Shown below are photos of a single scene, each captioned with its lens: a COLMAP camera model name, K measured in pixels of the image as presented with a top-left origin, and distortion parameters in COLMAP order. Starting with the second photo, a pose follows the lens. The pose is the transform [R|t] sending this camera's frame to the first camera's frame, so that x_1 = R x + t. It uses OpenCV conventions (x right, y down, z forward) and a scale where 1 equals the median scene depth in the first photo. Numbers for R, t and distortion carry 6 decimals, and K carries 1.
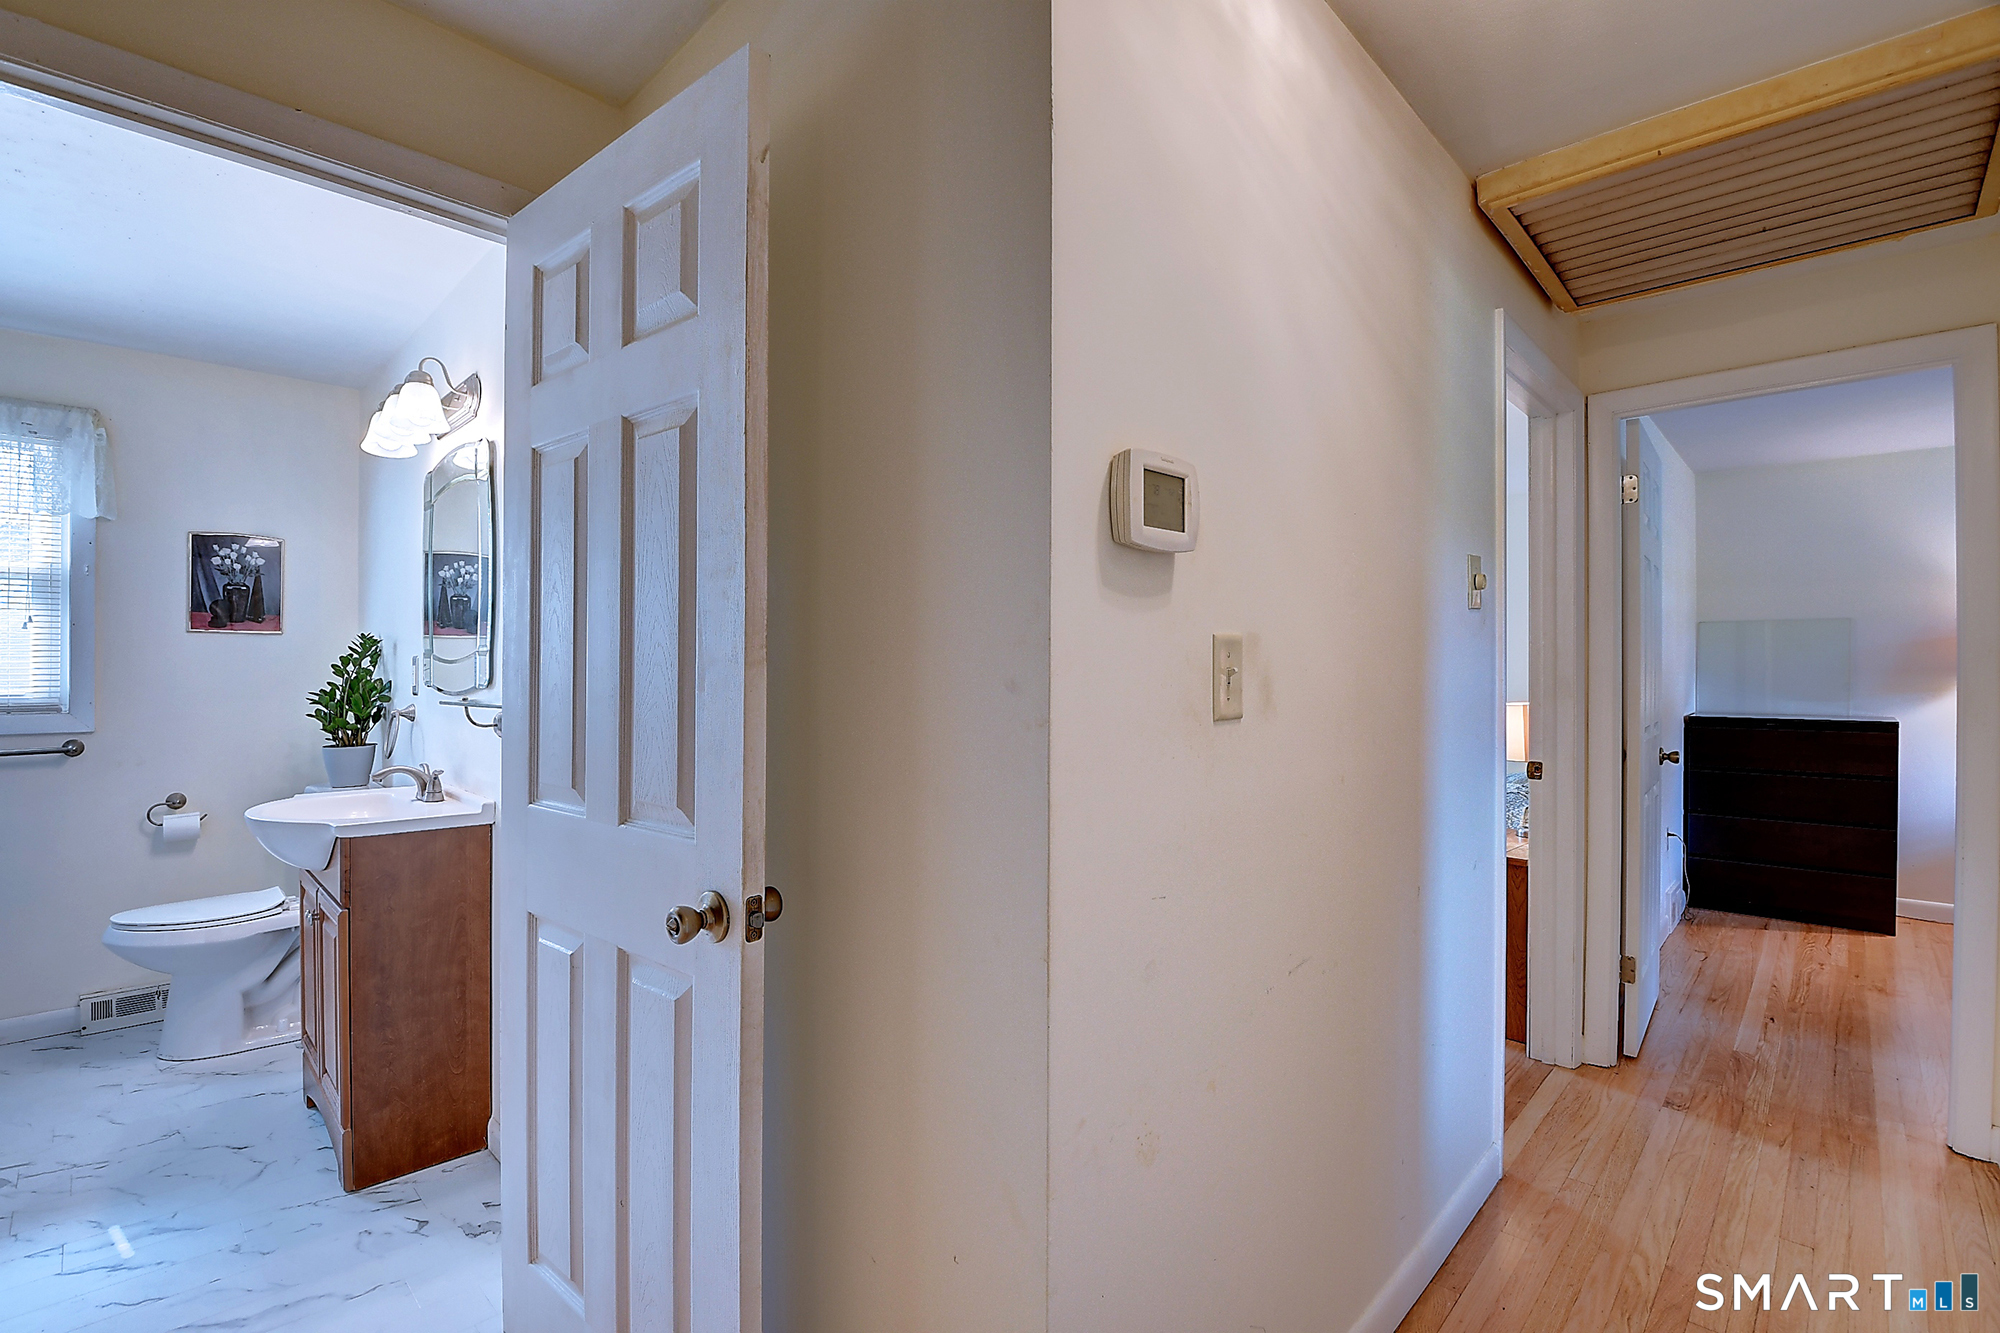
lens RADIAL K [[897.3, 0, 984.3], [0, 897.3, 670.3], [0, 0, 1]] dist [0.009213, -0.019336]
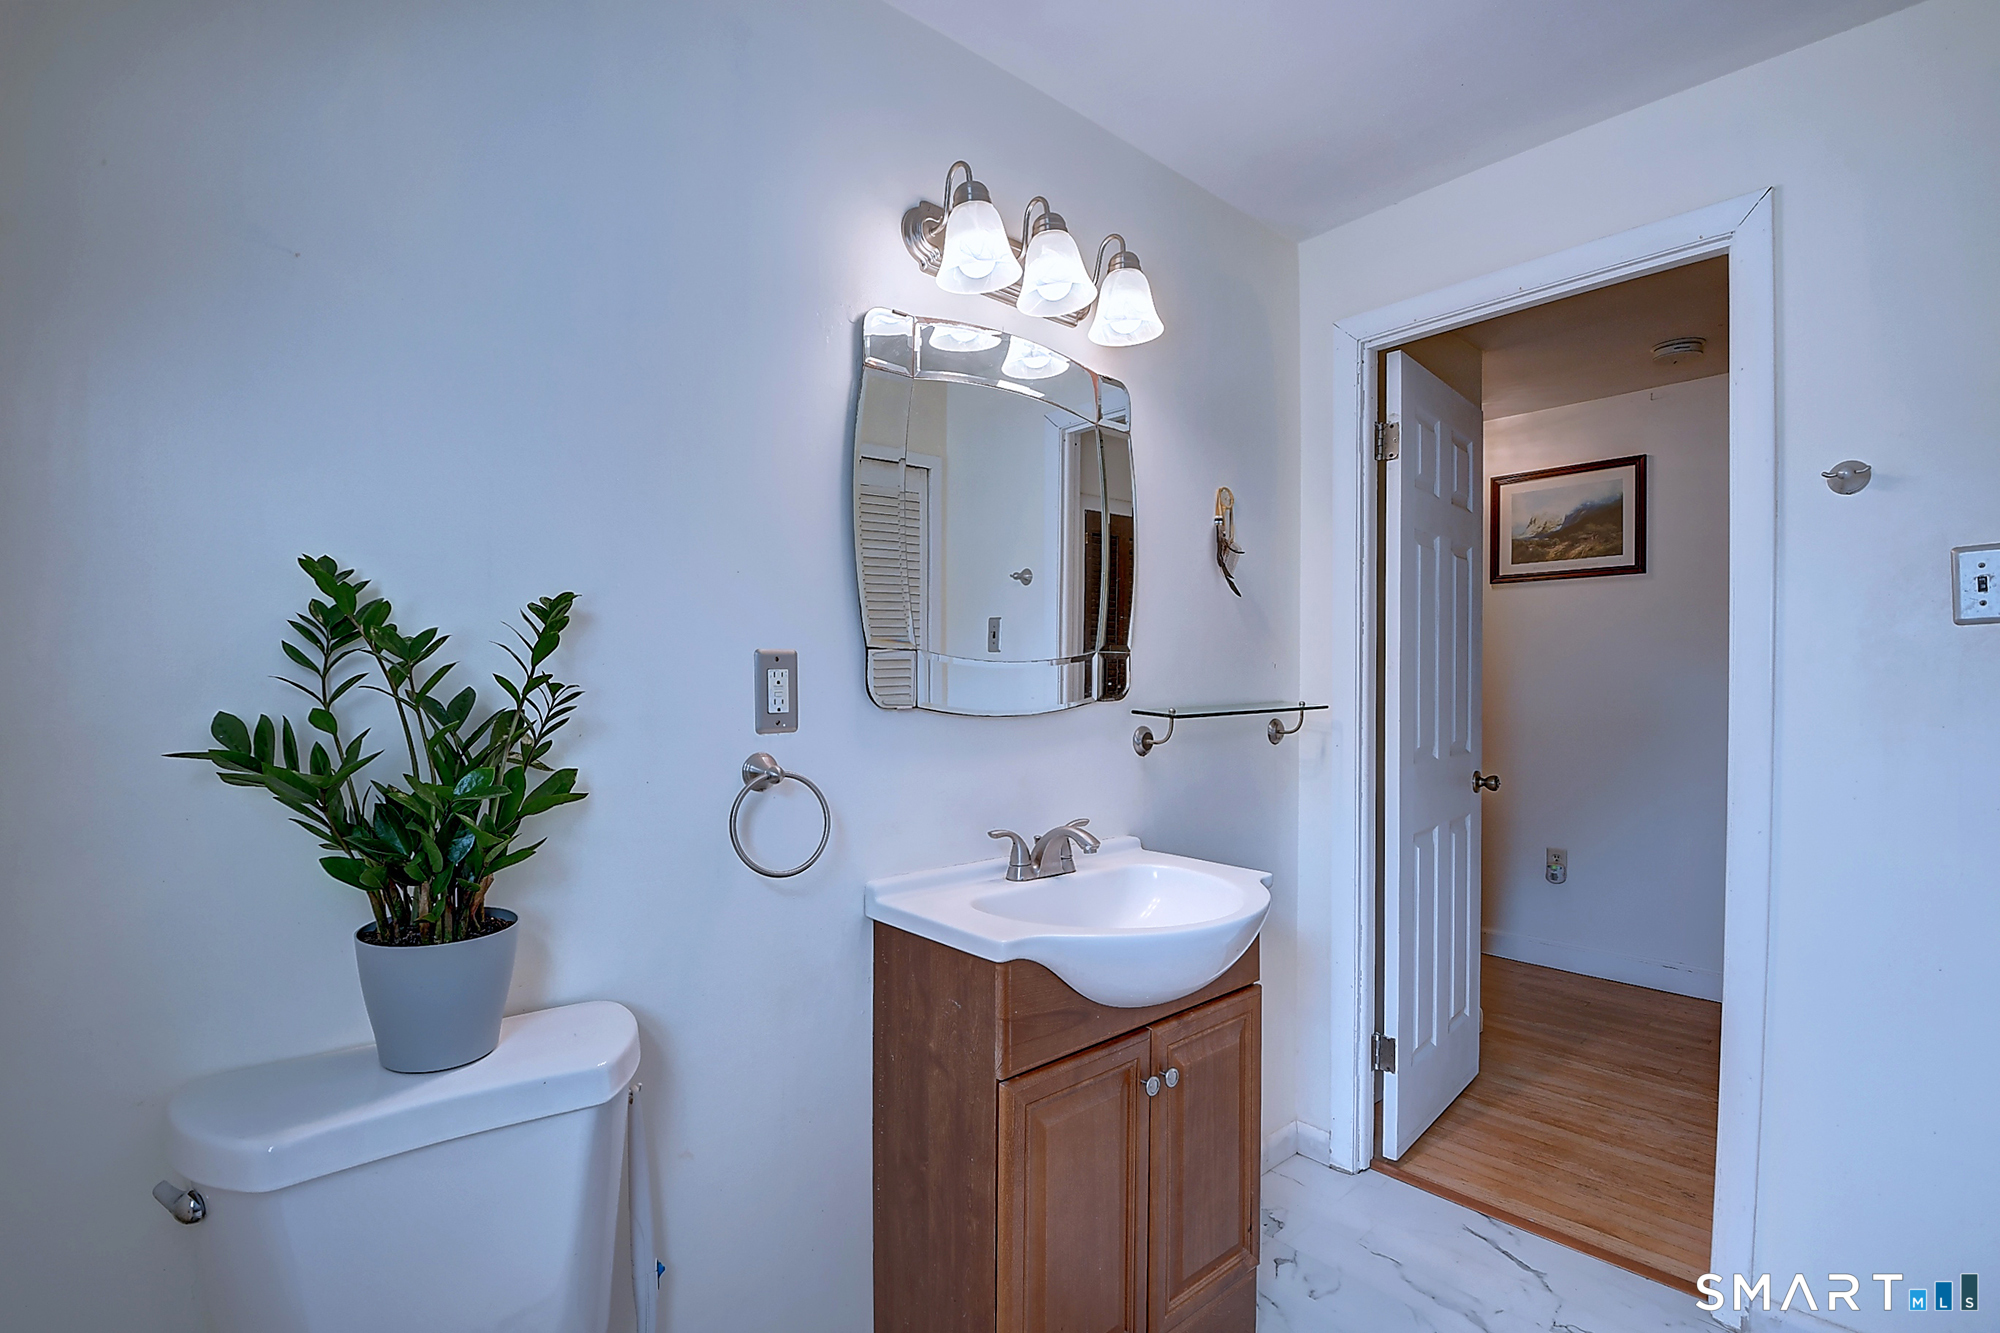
lens RADIAL K [[906.8, 0, 980.7], [0, 906.8, 670.3], [0, 0, 1]] dist [0.001381, -0.020703]
pose [[0.046038, -0.012568, 0.998861, -1.047578], [-0.006045, 0.999899, 0.012860, -0.010301], [-0.998921, -0.006631, 0.045958, 0.841623]]
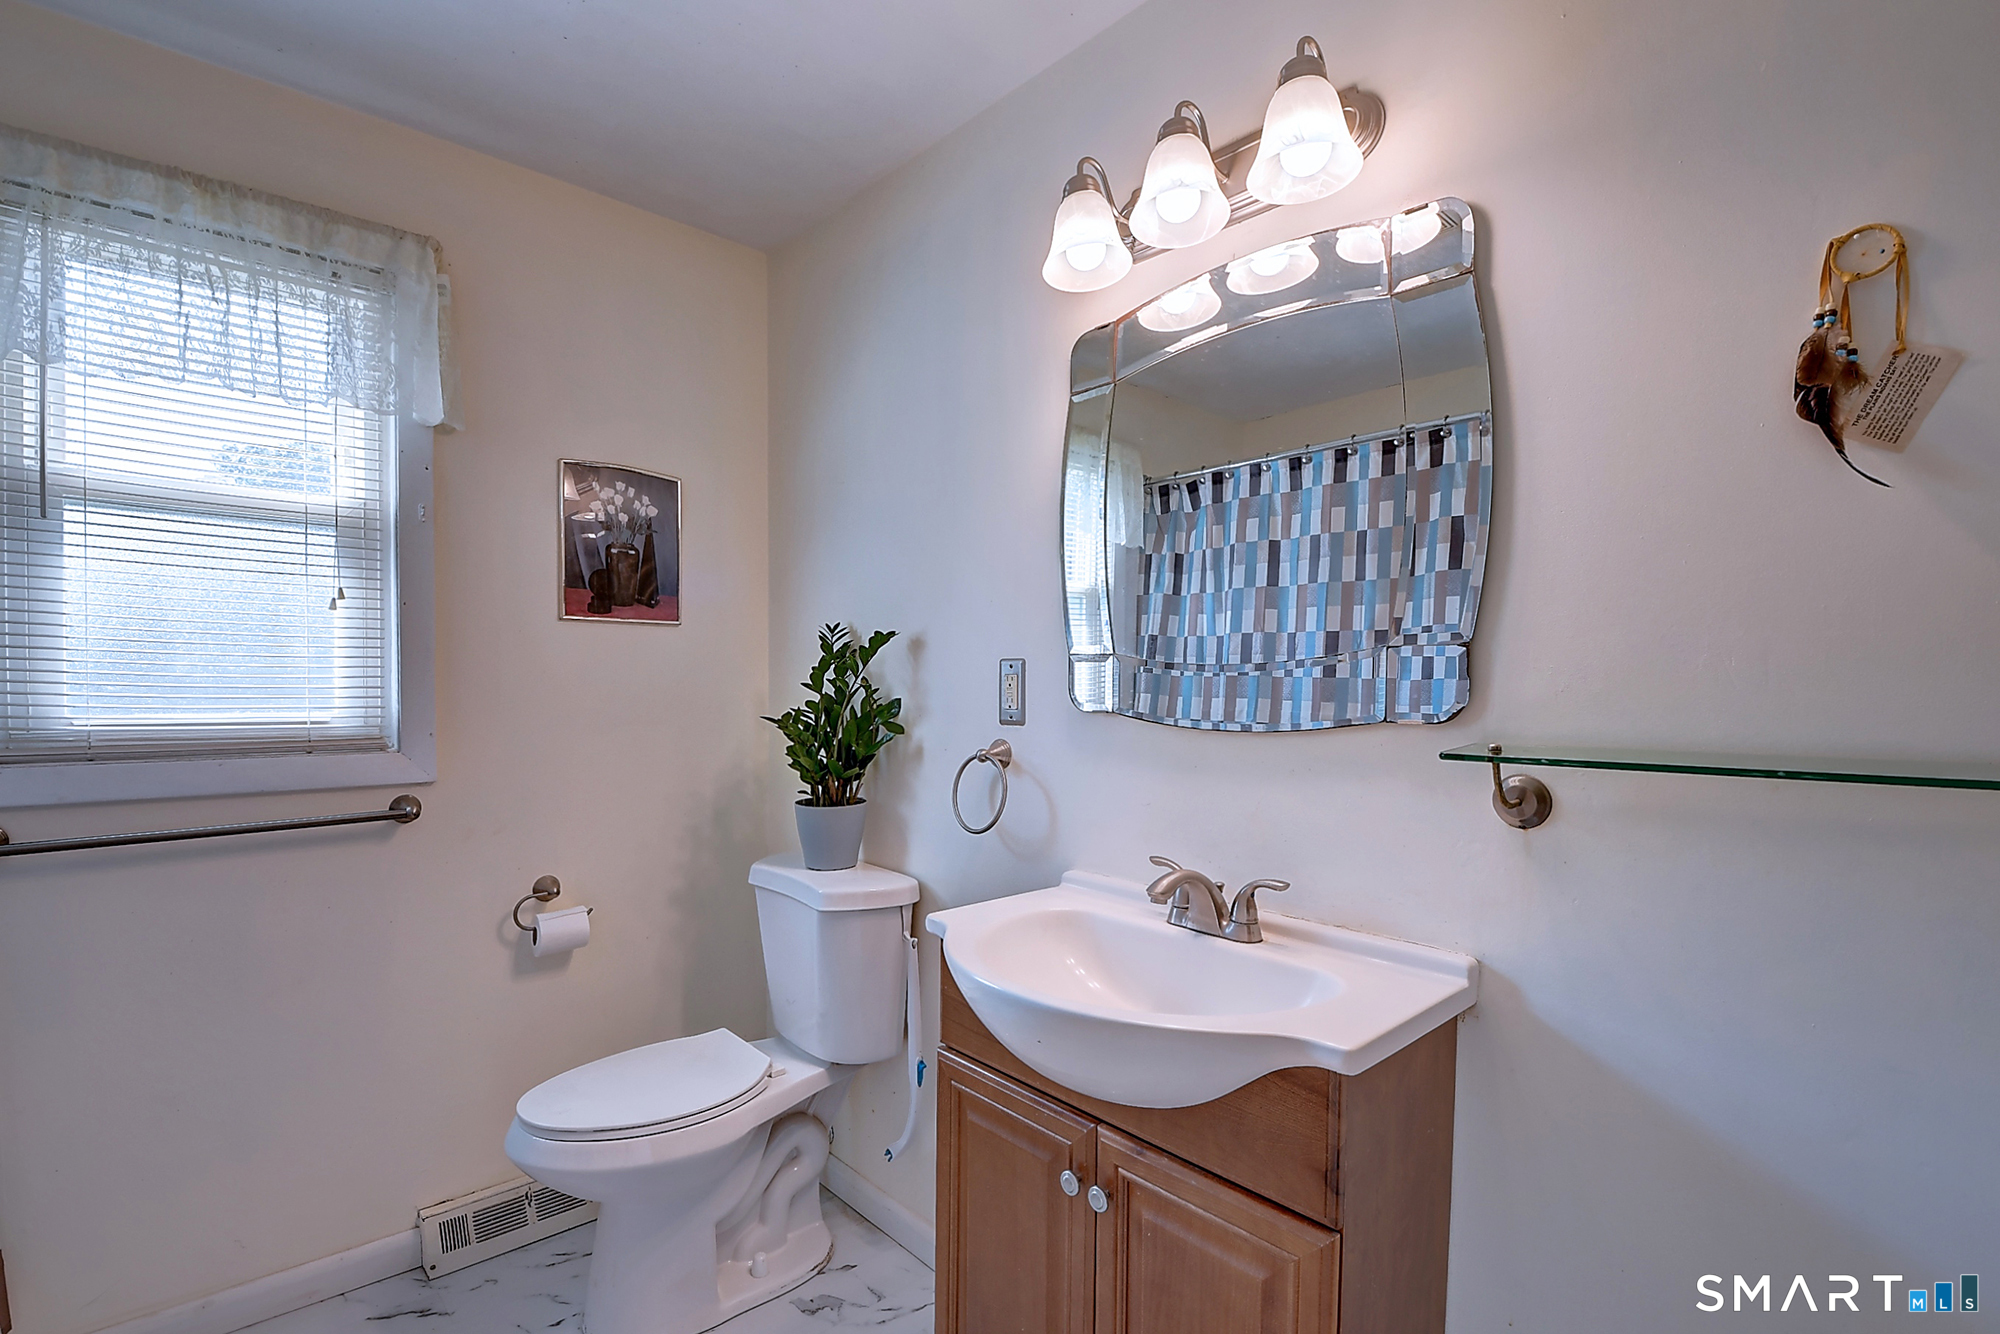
lens RADIAL K [[910.5, 0, 1007.7], [0, 910.5, 705.6], [0, 0, 1]] dist [0.028819, -0.051802]
pose [[0.999244, 0.004634, -0.038612, -0.592104], [-0.003699, 0.999699, 0.024243, 0.000718], [0.038713, -0.024081, 0.998960, 0.395638]]
